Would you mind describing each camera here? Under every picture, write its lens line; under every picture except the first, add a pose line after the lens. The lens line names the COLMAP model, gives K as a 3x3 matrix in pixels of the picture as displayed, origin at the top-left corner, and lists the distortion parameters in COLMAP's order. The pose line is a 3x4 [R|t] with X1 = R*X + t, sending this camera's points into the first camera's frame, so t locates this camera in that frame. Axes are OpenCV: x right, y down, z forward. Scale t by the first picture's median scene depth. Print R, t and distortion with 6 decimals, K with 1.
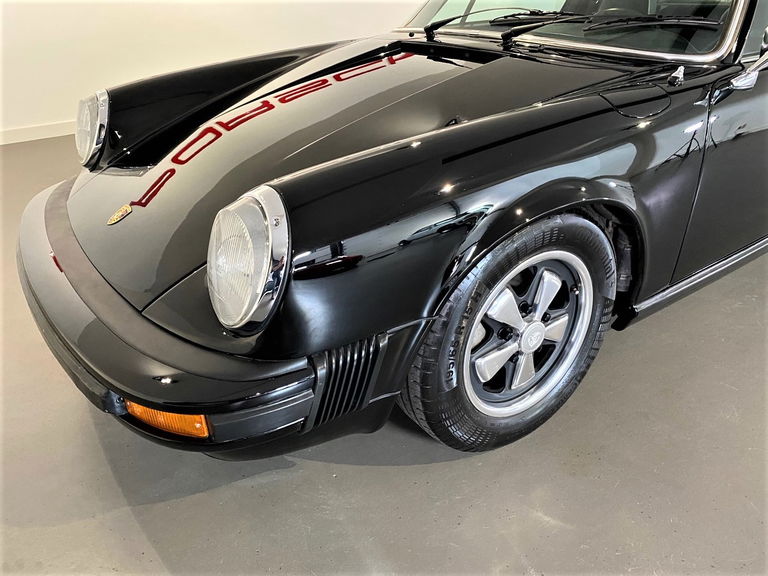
lens RADIAL K [[594.4, 0, 376.6], [0, 594.4, 279.7], [0, 0, 1]] dist [0.027706, -0.034389]
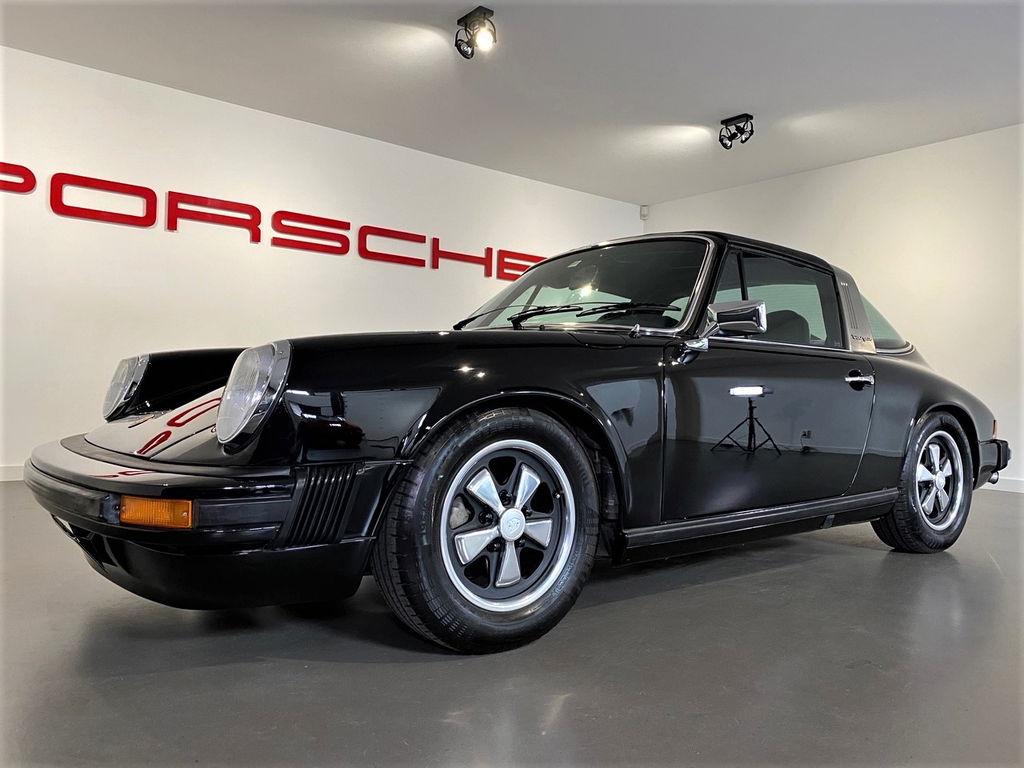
lens RADIAL K [[792.5, 0, 507.9], [0, 792.5, 386.8], [0, 0, 1]] dist [0.027706, -0.034389]
pose [[0.997753, 0.046518, 0.048212, 0.175860], [-0.019251, 0.888358, -0.458747, 0.534111], [-0.064169, 0.456789, 0.887258, -0.379446]]
